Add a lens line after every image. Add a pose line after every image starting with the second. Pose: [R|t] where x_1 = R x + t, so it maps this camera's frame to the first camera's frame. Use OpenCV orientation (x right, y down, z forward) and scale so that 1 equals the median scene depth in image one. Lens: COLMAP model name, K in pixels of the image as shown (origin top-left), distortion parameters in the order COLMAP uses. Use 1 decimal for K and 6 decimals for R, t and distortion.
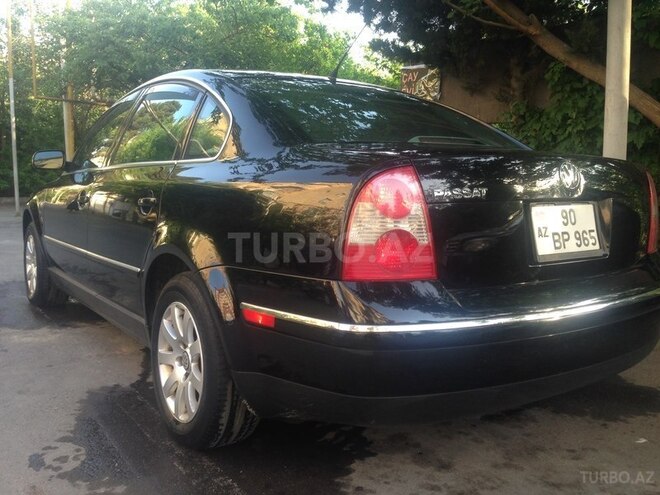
lens RADIAL K [[596.7, 0, 330.4], [0, 596.7, 252.7], [0, 0, 1]] dist [0.159466, -0.286481]
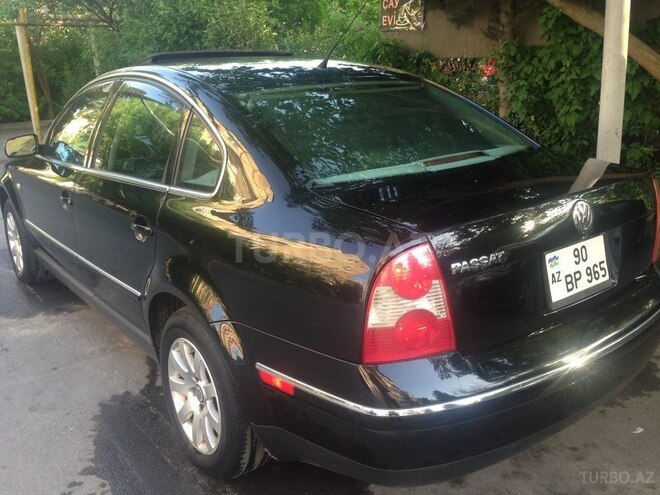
lens RADIAL K [[596.7, 0, 330.4], [0, 596.7, 252.7], [0, 0, 1]] dist [0.159466, -0.286481]
pose [[0.997689, -0.060821, 0.030280, -0.036003], [0.054757, 0.983645, 0.171590, -0.207489], [-0.040221, -0.169536, 0.984703, 0.033952]]
